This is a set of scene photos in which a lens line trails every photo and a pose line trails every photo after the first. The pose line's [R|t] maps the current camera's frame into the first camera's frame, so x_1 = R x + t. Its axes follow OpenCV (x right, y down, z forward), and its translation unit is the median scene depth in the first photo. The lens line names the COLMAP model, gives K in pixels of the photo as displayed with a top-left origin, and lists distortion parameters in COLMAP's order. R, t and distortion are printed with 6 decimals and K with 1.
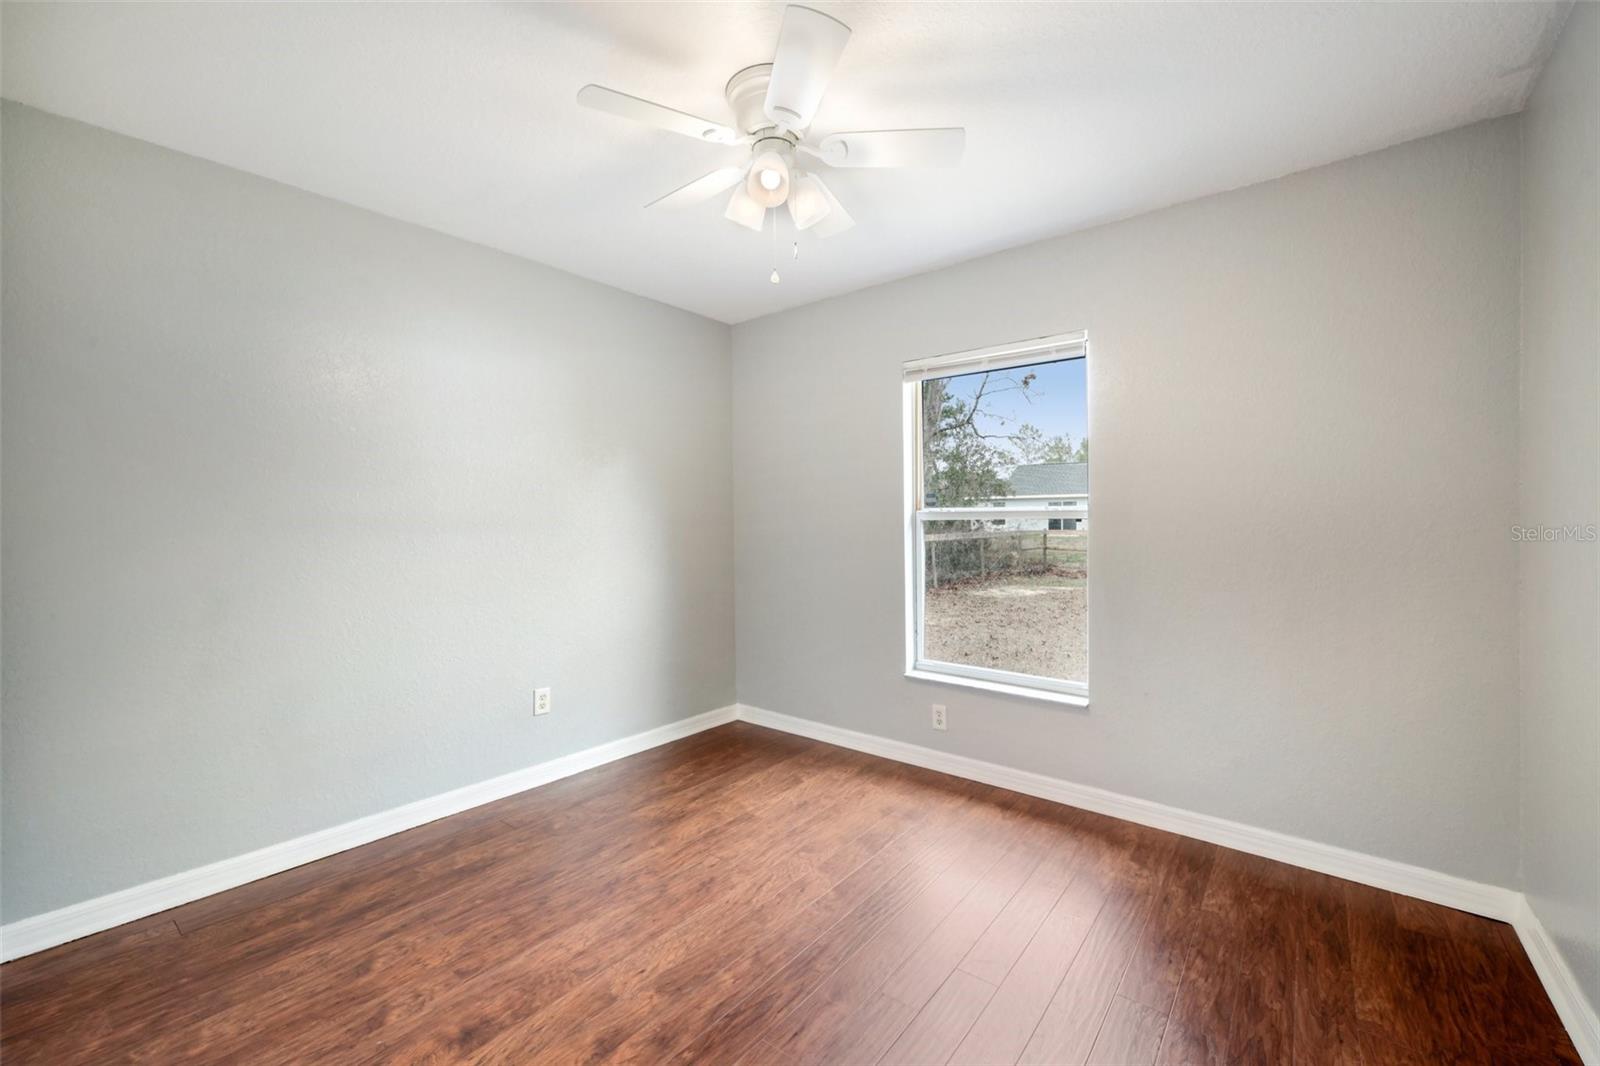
lens RADIAL K [[663.8, 0, 801.5], [0, 663.8, 519.0], [0, 0, 1]] dist [-0.009597, -0.002132]
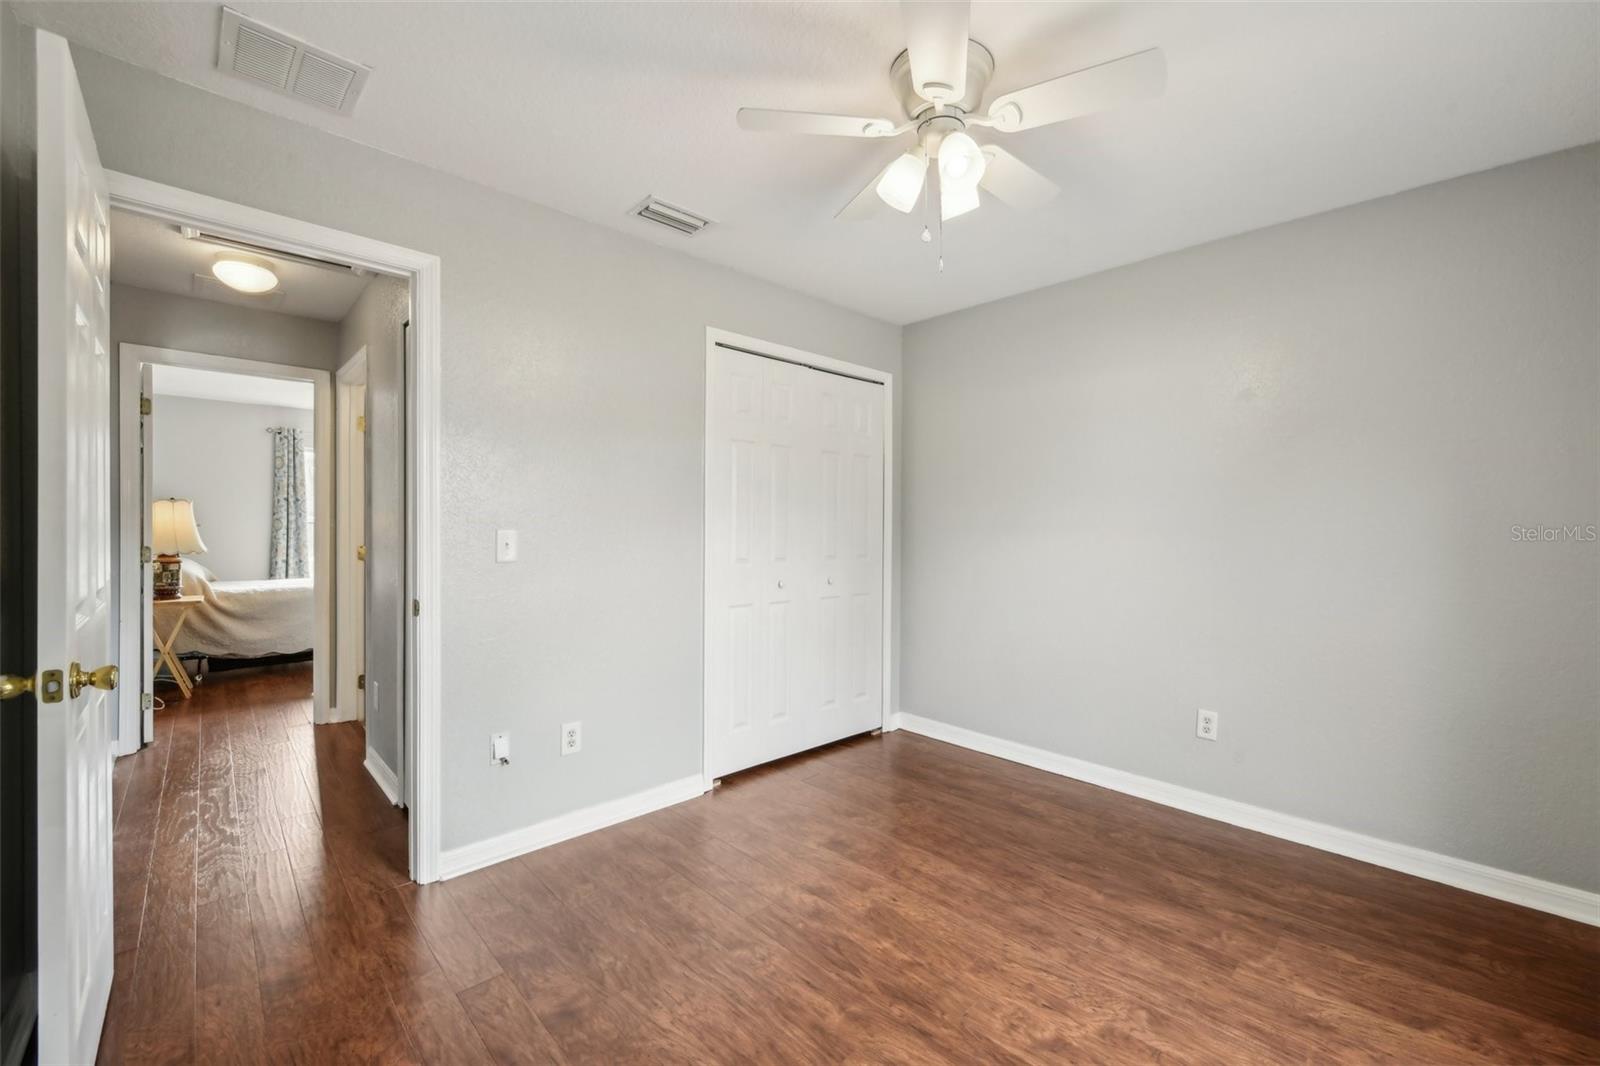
lens RADIAL K [[636.5, 0, 802.3], [0, 636.5, 530.1], [0, 0, 1]] dist [-0.014486, -0.000800]
pose [[-0.117485, 0.022954, -0.992809, 0.659504], [-0.000754, 0.999730, 0.023203, -0.011982], [0.993074, 0.003474, -0.117436, 0.700210]]
